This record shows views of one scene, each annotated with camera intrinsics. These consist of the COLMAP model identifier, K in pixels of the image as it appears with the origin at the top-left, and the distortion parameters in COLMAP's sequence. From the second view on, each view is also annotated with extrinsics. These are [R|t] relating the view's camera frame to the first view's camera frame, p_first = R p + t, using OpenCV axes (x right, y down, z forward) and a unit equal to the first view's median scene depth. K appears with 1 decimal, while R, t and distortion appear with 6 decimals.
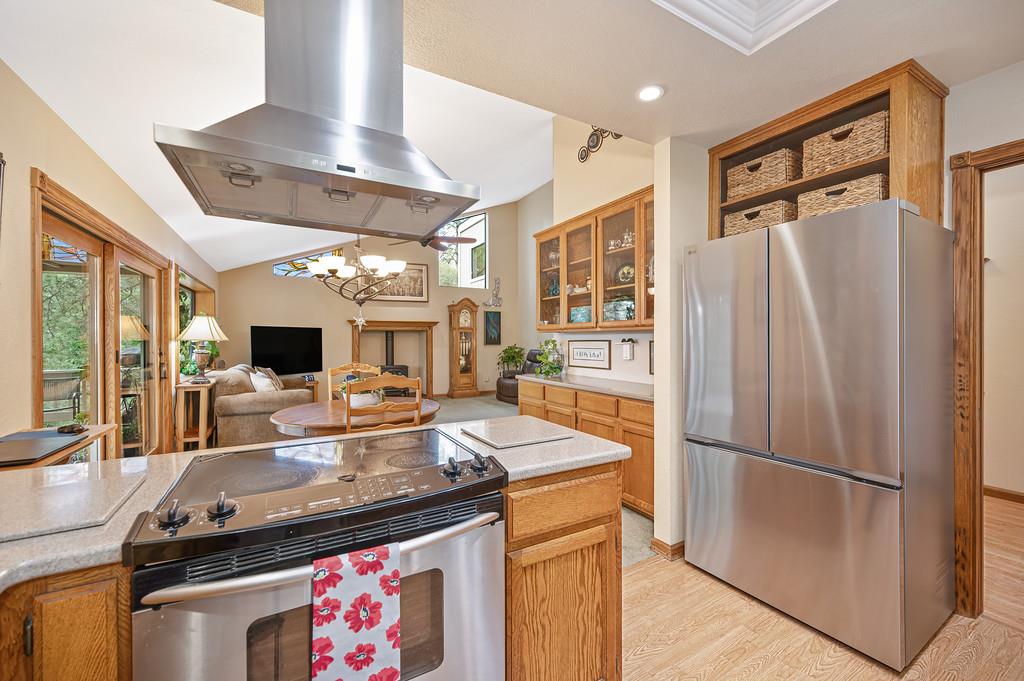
lens RADIAL K [[410.4, 0, 512.3], [0, 410.4, 342.1], [0, 0, 1]] dist [-0.002482, -0.000464]
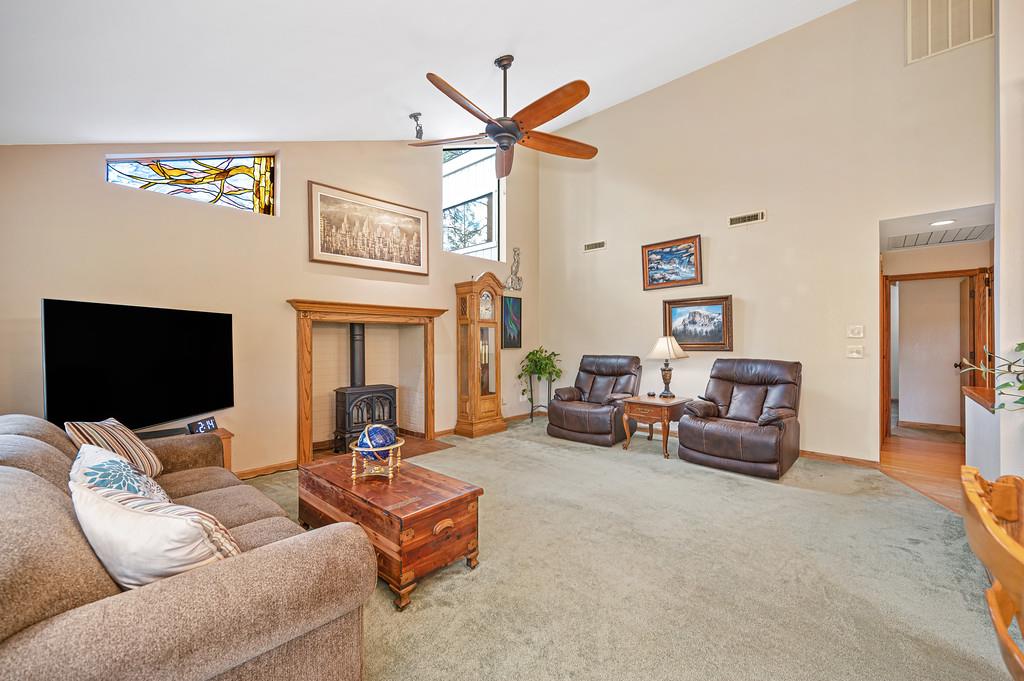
lens RADIAL K [[410.4, 0, 513.0], [0, 410.4, 339.1], [0, 0, 1]] dist [-0.002482, -0.000464]
pose [[0.949090, 0.004978, 0.314966, -0.273241], [-0.002101, 0.999953, -0.009475, -0.001422], [-0.314998, 0.008331, 0.949056, 0.405146]]
